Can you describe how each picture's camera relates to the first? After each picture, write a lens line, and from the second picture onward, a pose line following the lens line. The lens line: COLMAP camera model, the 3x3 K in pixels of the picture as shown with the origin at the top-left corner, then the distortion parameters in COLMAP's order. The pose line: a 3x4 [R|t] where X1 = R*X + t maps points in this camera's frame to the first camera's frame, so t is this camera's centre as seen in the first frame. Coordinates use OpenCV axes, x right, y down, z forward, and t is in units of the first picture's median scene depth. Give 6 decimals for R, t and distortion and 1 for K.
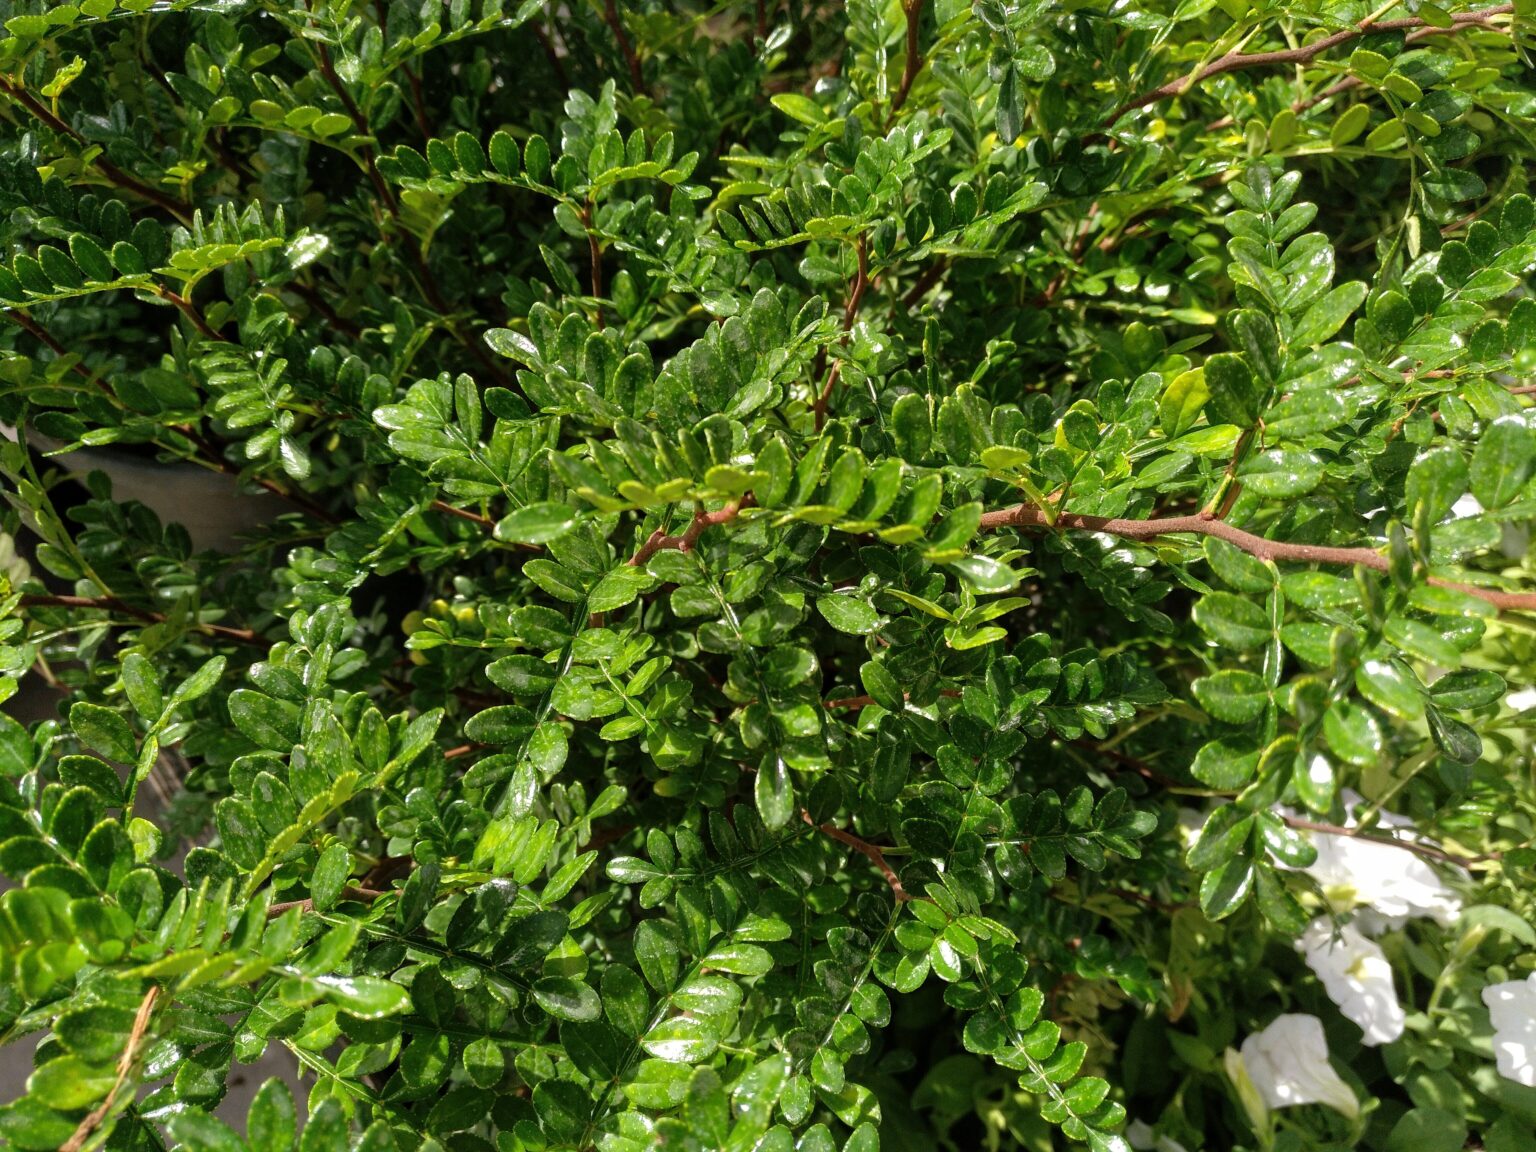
lens RADIAL K [[1239.4, 0, 794.2], [0, 1239.4, 563.2], [0, 0, 1]] dist [-0.082066, 0.128658]
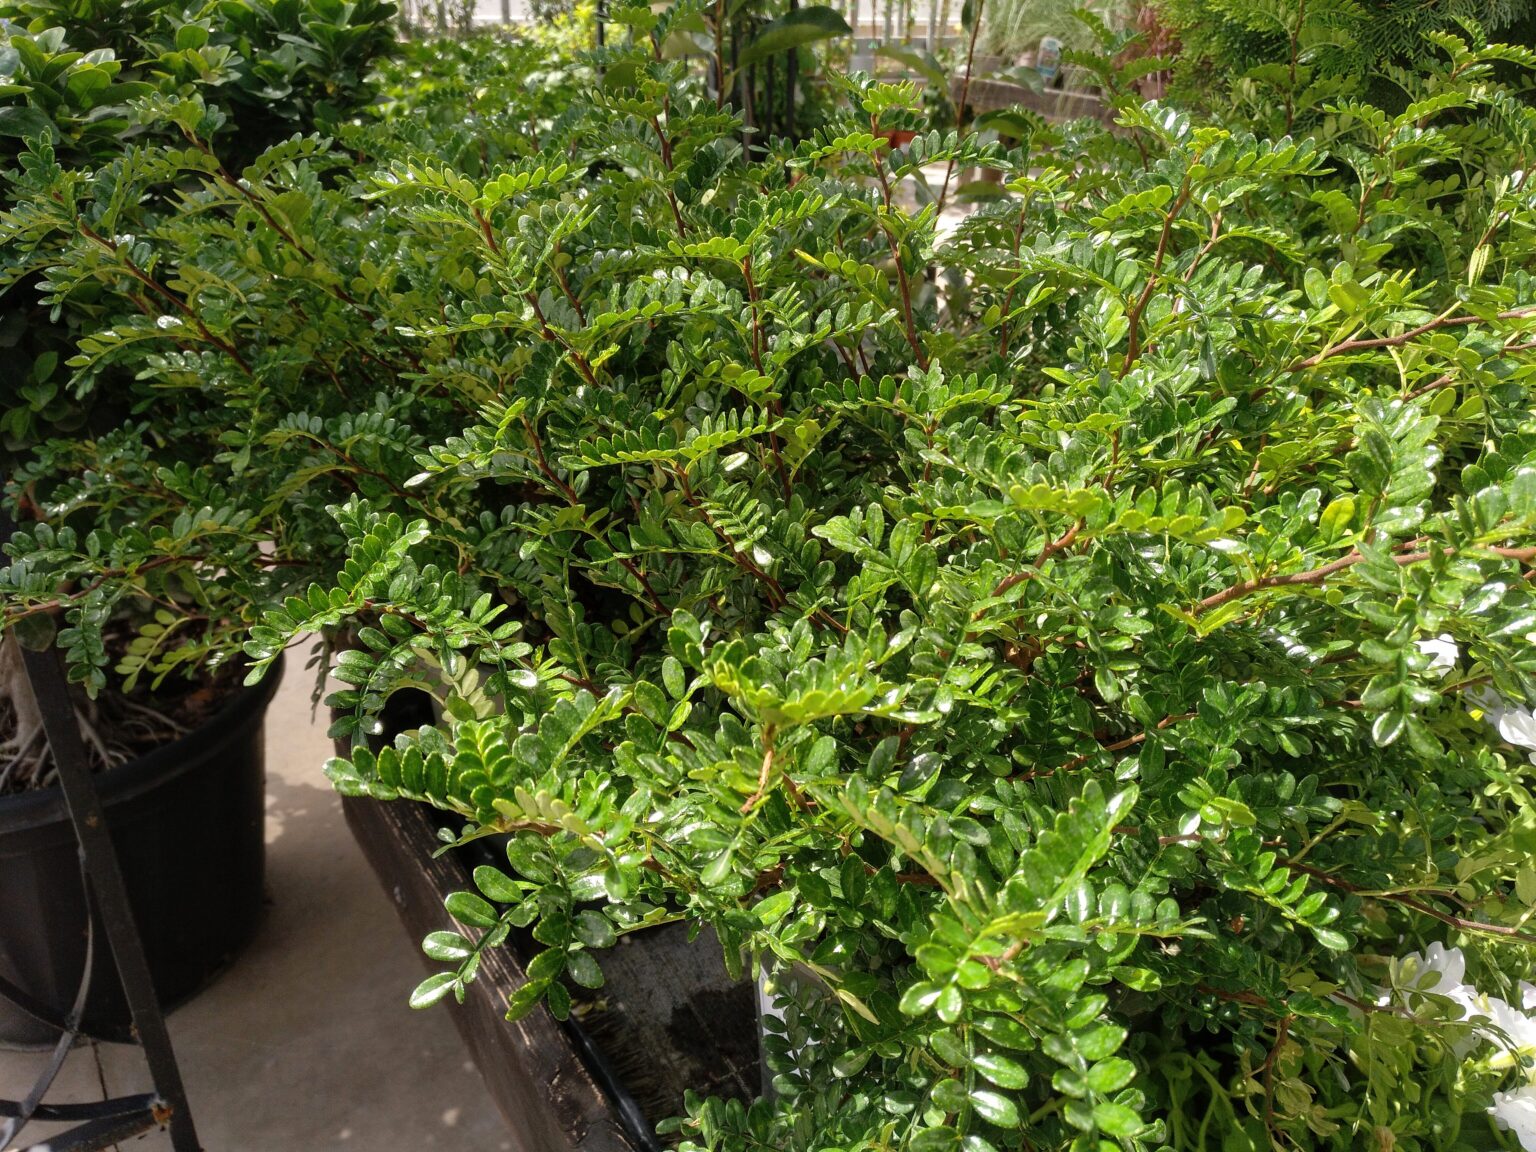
lens RADIAL K [[1239.4, 0, 794.2], [0, 1239.4, 563.2], [0, 0, 1]] dist [-0.082066, 0.128658]
pose [[0.994055, 0.011309, -0.108289, -0.164806], [-0.043800, 0.952101, -0.302632, 0.350667], [0.099680, 0.305576, 0.946936, -0.438787]]
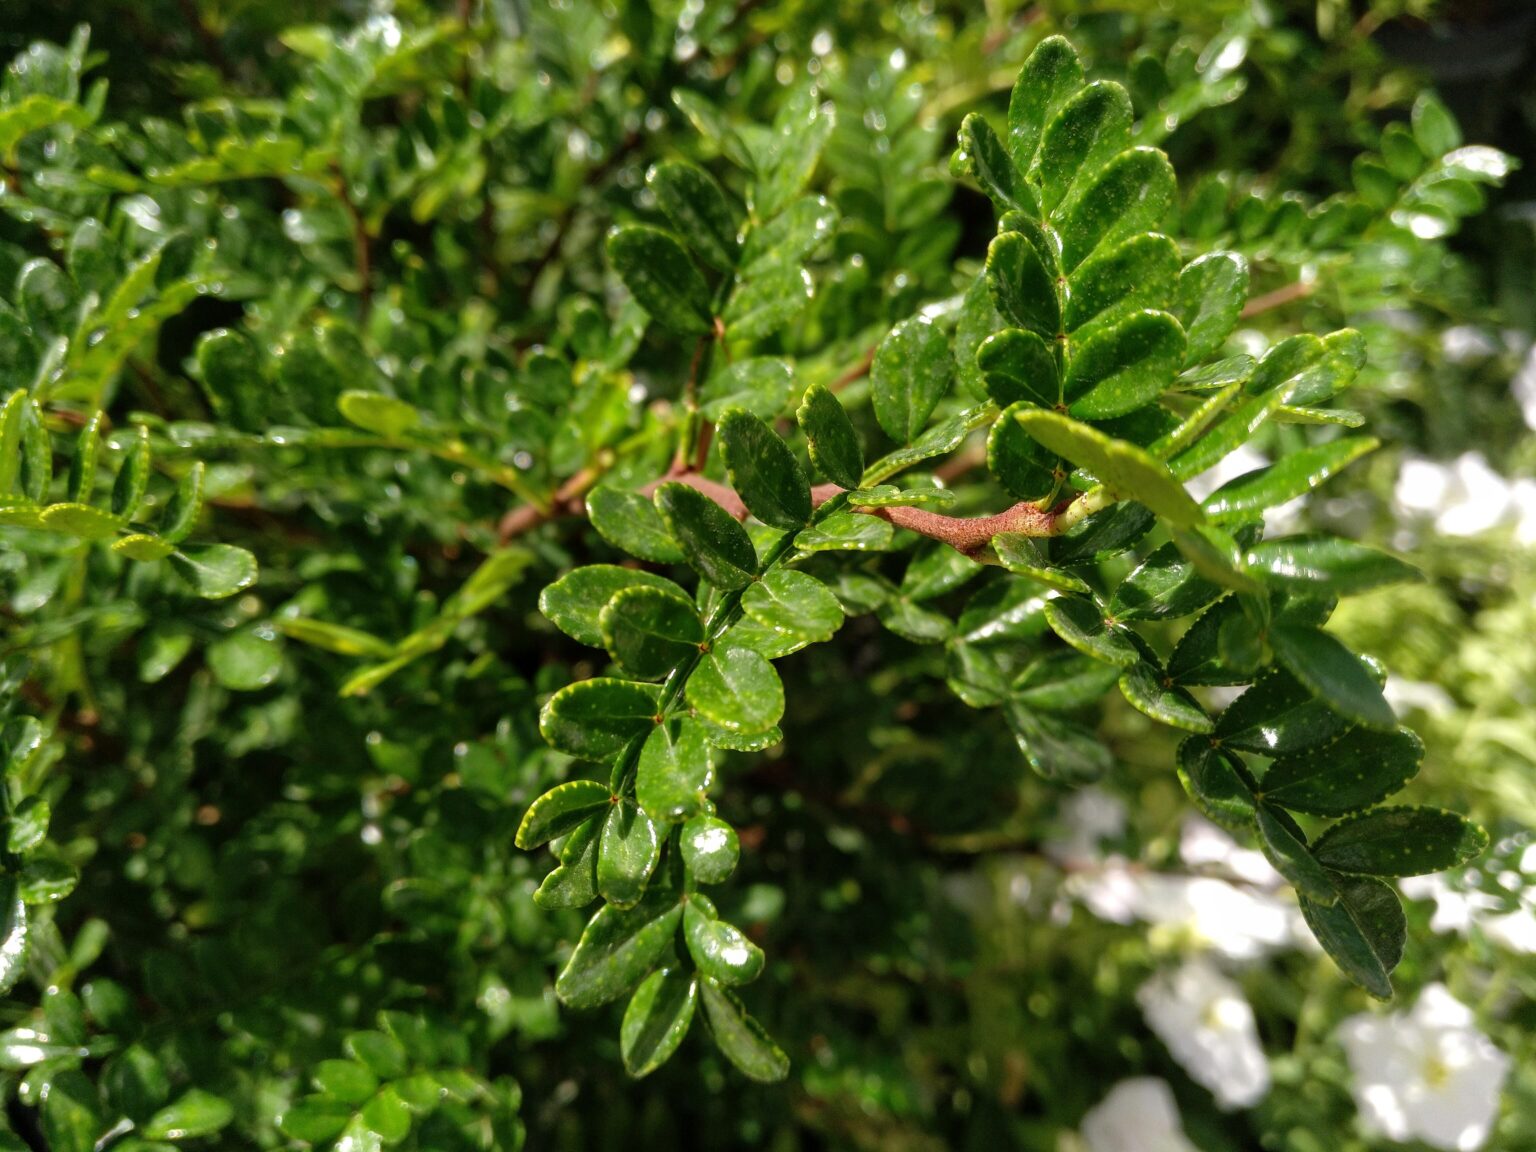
lens RADIAL K [[1271.6, 0, 768.0], [0, 1271.6, 576.0], [0, 0, 1]] dist [0.002865, 0.002130]
pose [[0.992764, -0.103362, 0.061126, 0.232817], [0.105725, 0.993715, -0.036770, 0.037675], [-0.056941, 0.042966, 0.997453, 0.190535]]
